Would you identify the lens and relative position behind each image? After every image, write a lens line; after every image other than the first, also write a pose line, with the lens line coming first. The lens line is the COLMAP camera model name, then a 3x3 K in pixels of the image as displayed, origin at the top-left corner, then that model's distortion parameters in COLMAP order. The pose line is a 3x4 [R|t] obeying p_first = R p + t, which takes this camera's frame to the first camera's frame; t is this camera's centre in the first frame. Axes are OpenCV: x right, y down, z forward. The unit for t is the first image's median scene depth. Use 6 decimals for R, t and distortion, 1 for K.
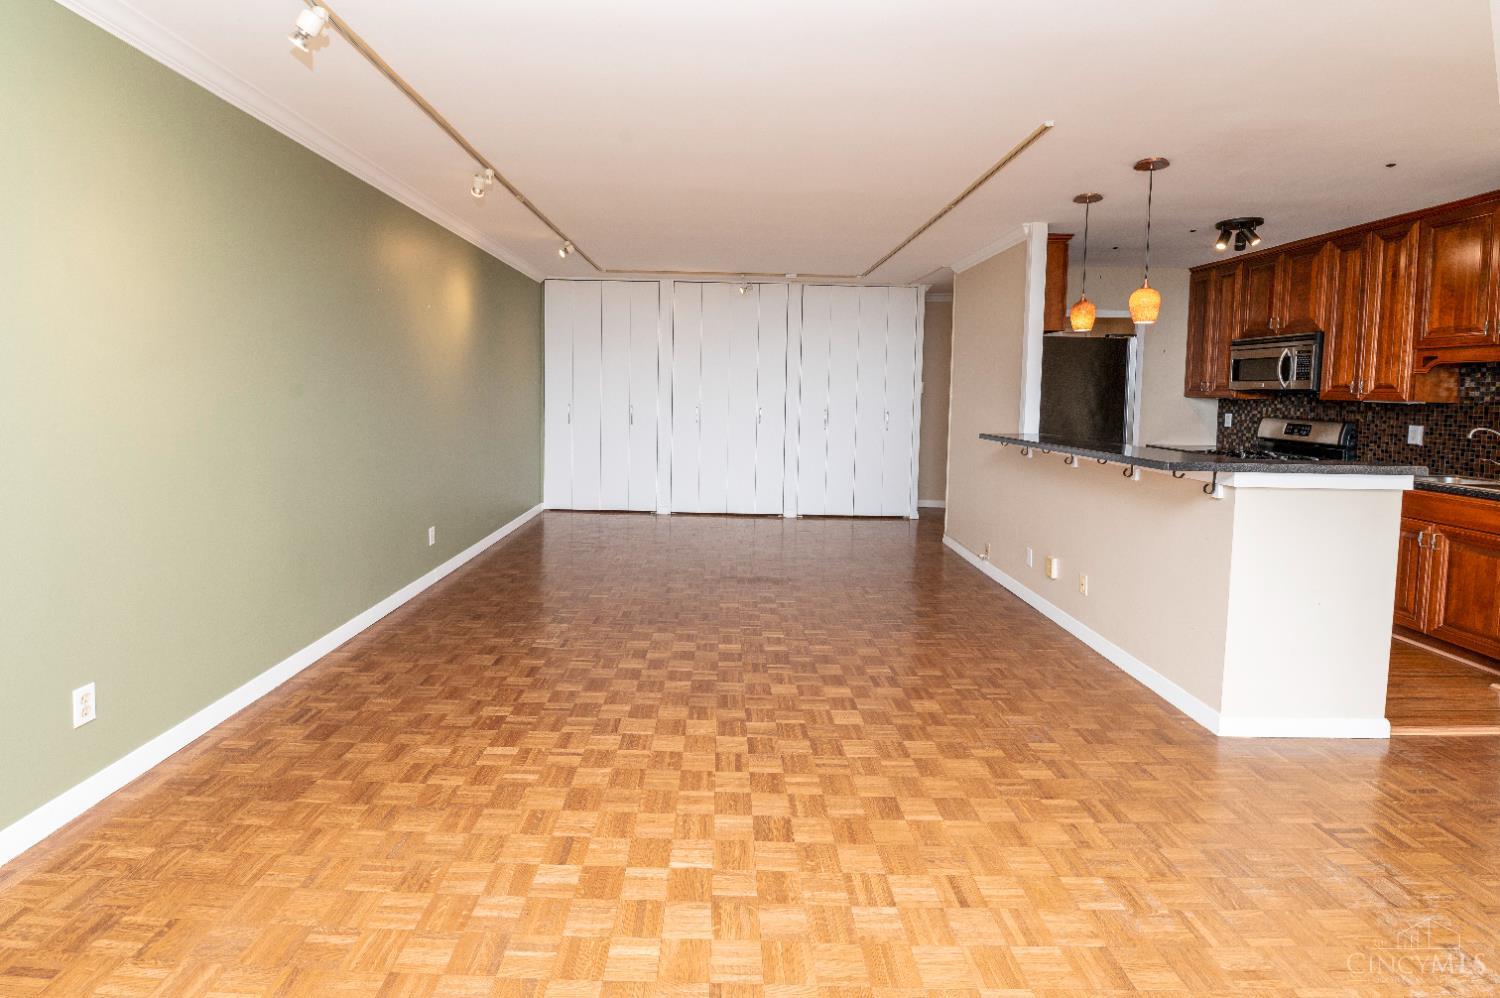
lens RADIAL K [[773.4, 0, 755.2], [0, 773.4, 506.8], [0, 0, 1]] dist [-0.018632, -0.012875]
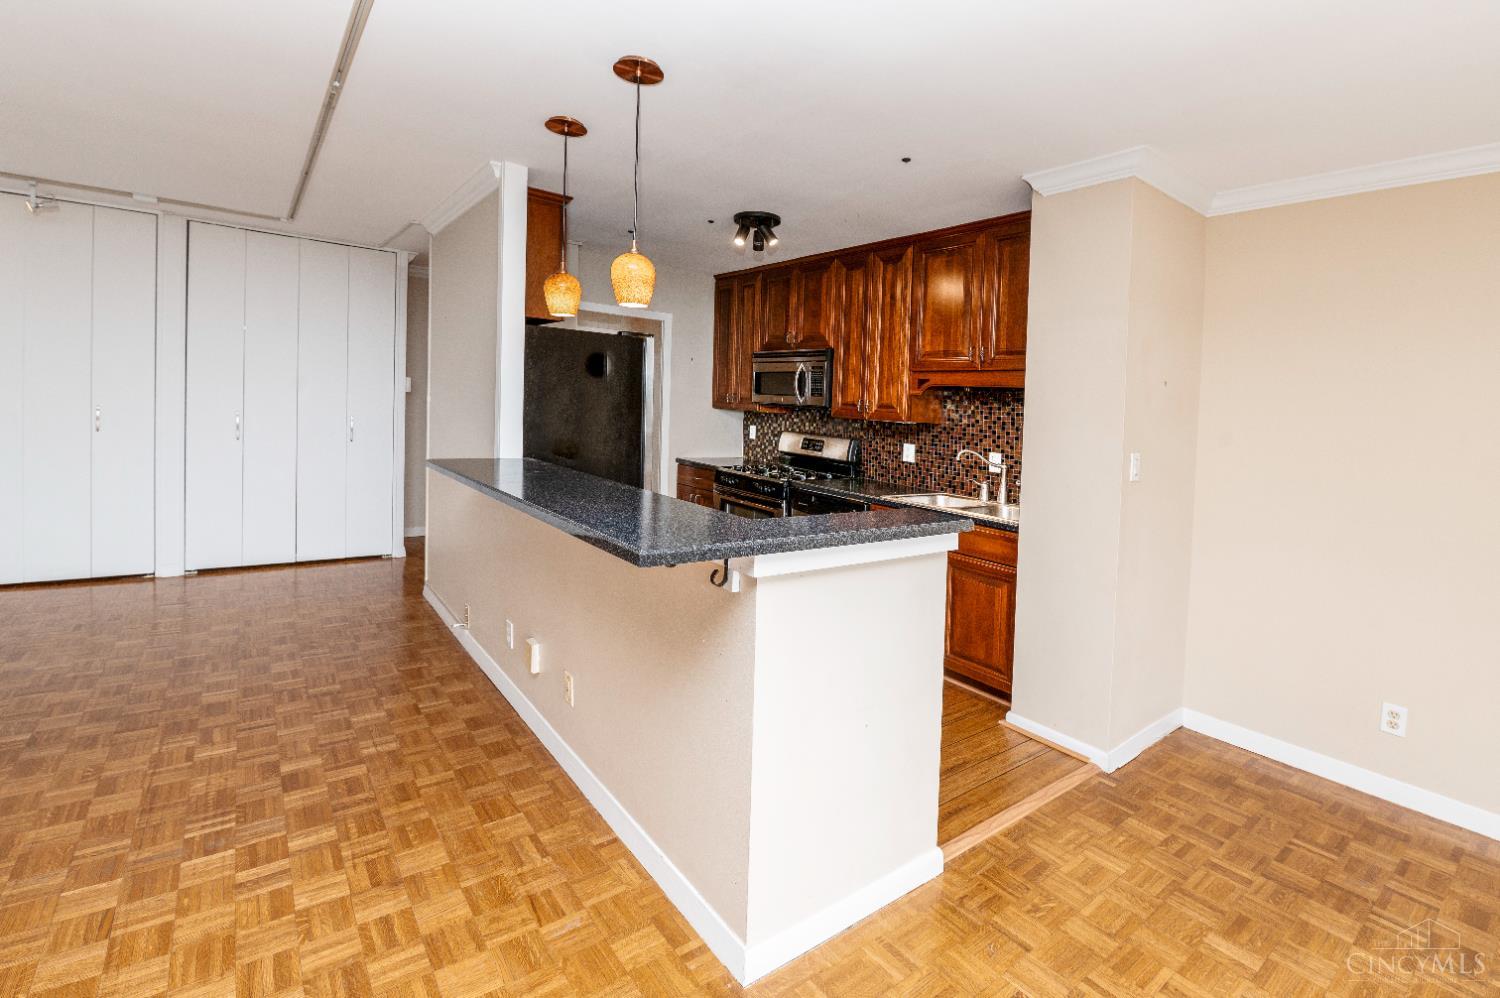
lens RADIAL K [[773.4, 0, 755.2], [0, 773.4, 506.8], [0, 0, 1]] dist [-0.018632, -0.012875]
pose [[0.851553, -0.028538, 0.523492, 0.128995], [0.027812, 0.999570, 0.009249, -0.036840], [-0.523531, 0.006683, 0.851980, 0.200881]]
